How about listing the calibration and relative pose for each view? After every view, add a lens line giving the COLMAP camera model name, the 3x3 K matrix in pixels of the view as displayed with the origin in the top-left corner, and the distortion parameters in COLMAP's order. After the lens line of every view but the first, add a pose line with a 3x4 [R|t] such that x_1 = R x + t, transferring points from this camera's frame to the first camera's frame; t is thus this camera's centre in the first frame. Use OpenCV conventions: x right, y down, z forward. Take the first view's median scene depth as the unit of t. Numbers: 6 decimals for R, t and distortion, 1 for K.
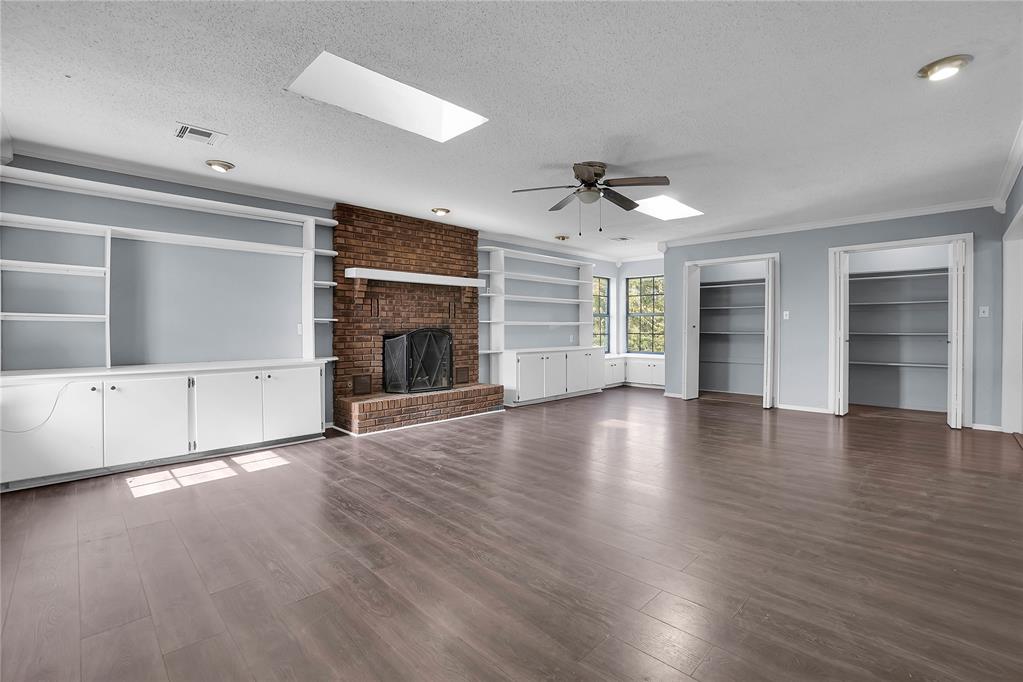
lens RADIAL K [[462.8, 0, 514.4], [0, 462.8, 336.7], [0, 0, 1]] dist [-0.058556, 0.019900]
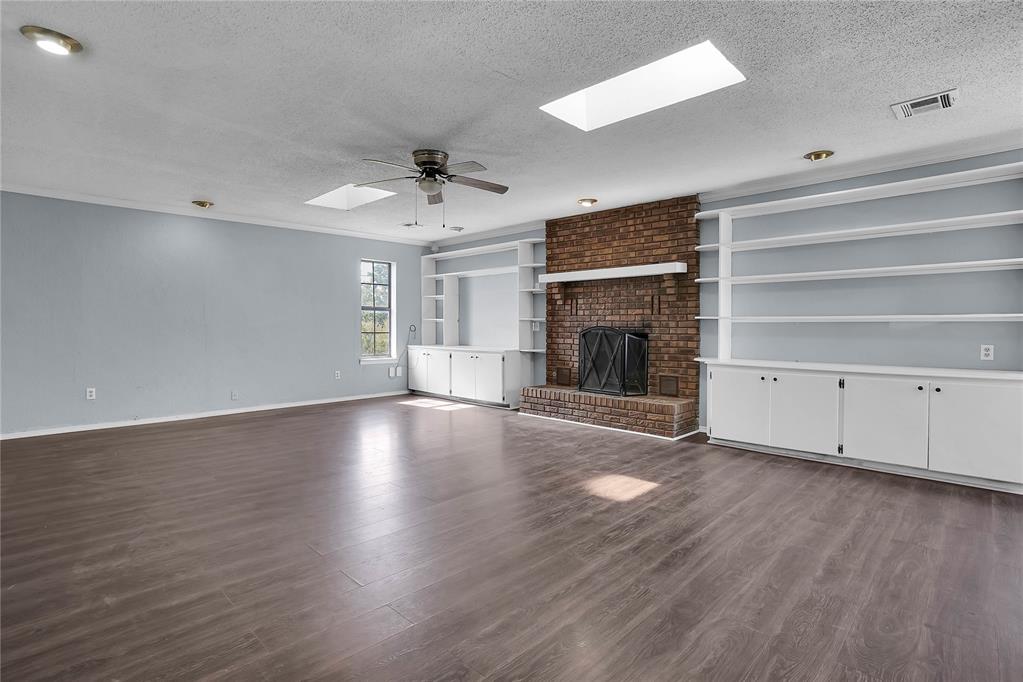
lens RADIAL K [[505.2, 0, 508.6], [0, 505.2, 344.4], [0, 0, 1]] dist [-0.003640, -0.000250]
pose [[0.003131, 0.039672, -0.999208, 0.835845], [-0.019636, 0.999023, 0.039603, -0.018828], [0.999802, 0.019497, 0.003907, 0.798258]]
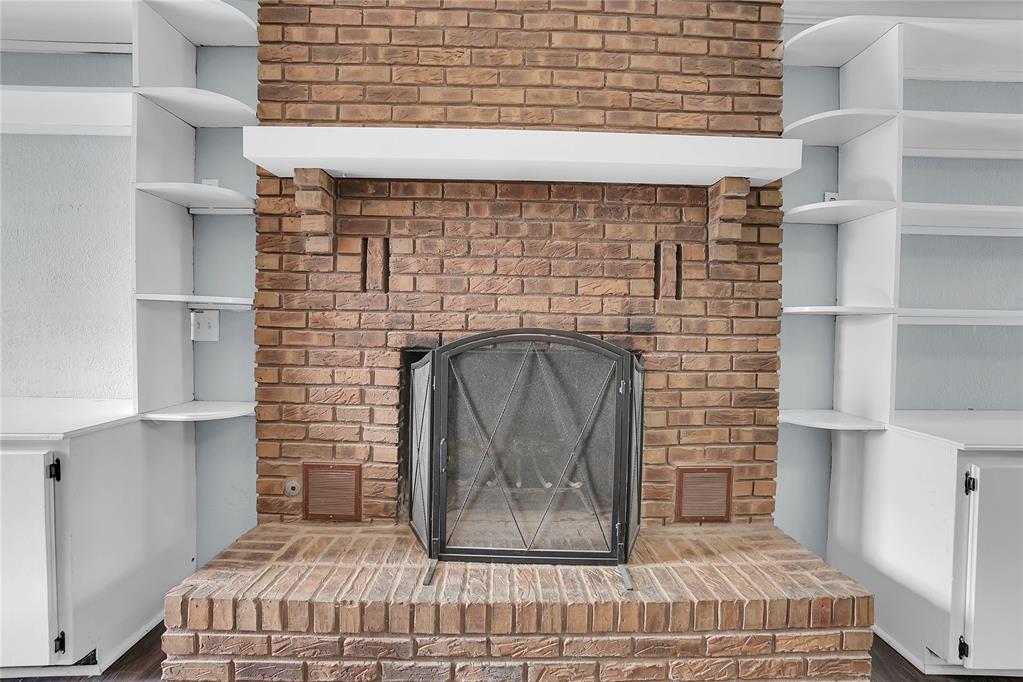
lens RADIAL K [[462.8, 0, 514.4], [0, 462.8, 336.7], [0, 0, 1]] dist [-0.058556, 0.019900]
pose [[0.721412, 0.027593, -0.691956, -0.004023], [-0.028708, 0.999539, 0.009927, -0.016697], [0.691911, 0.012703, 0.721871, 0.788854]]
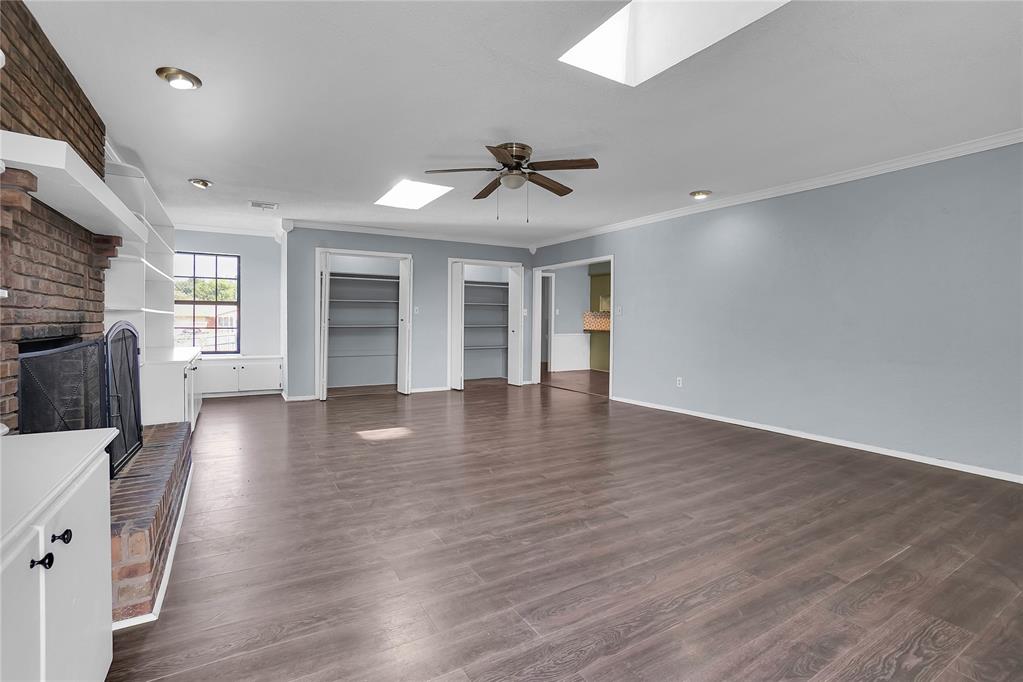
lens RADIAL K [[462.5, 0, 509.6], [0, 462.5, 315.5], [0, 0, 1]] dist [-0.029162, 0.000173]
pose [[0.253317, 0.013363, 0.967291, -0.504839], [0.013536, 0.999758, -0.017356, -0.011129], [-0.967289, 0.017490, 0.253074, 0.517221]]
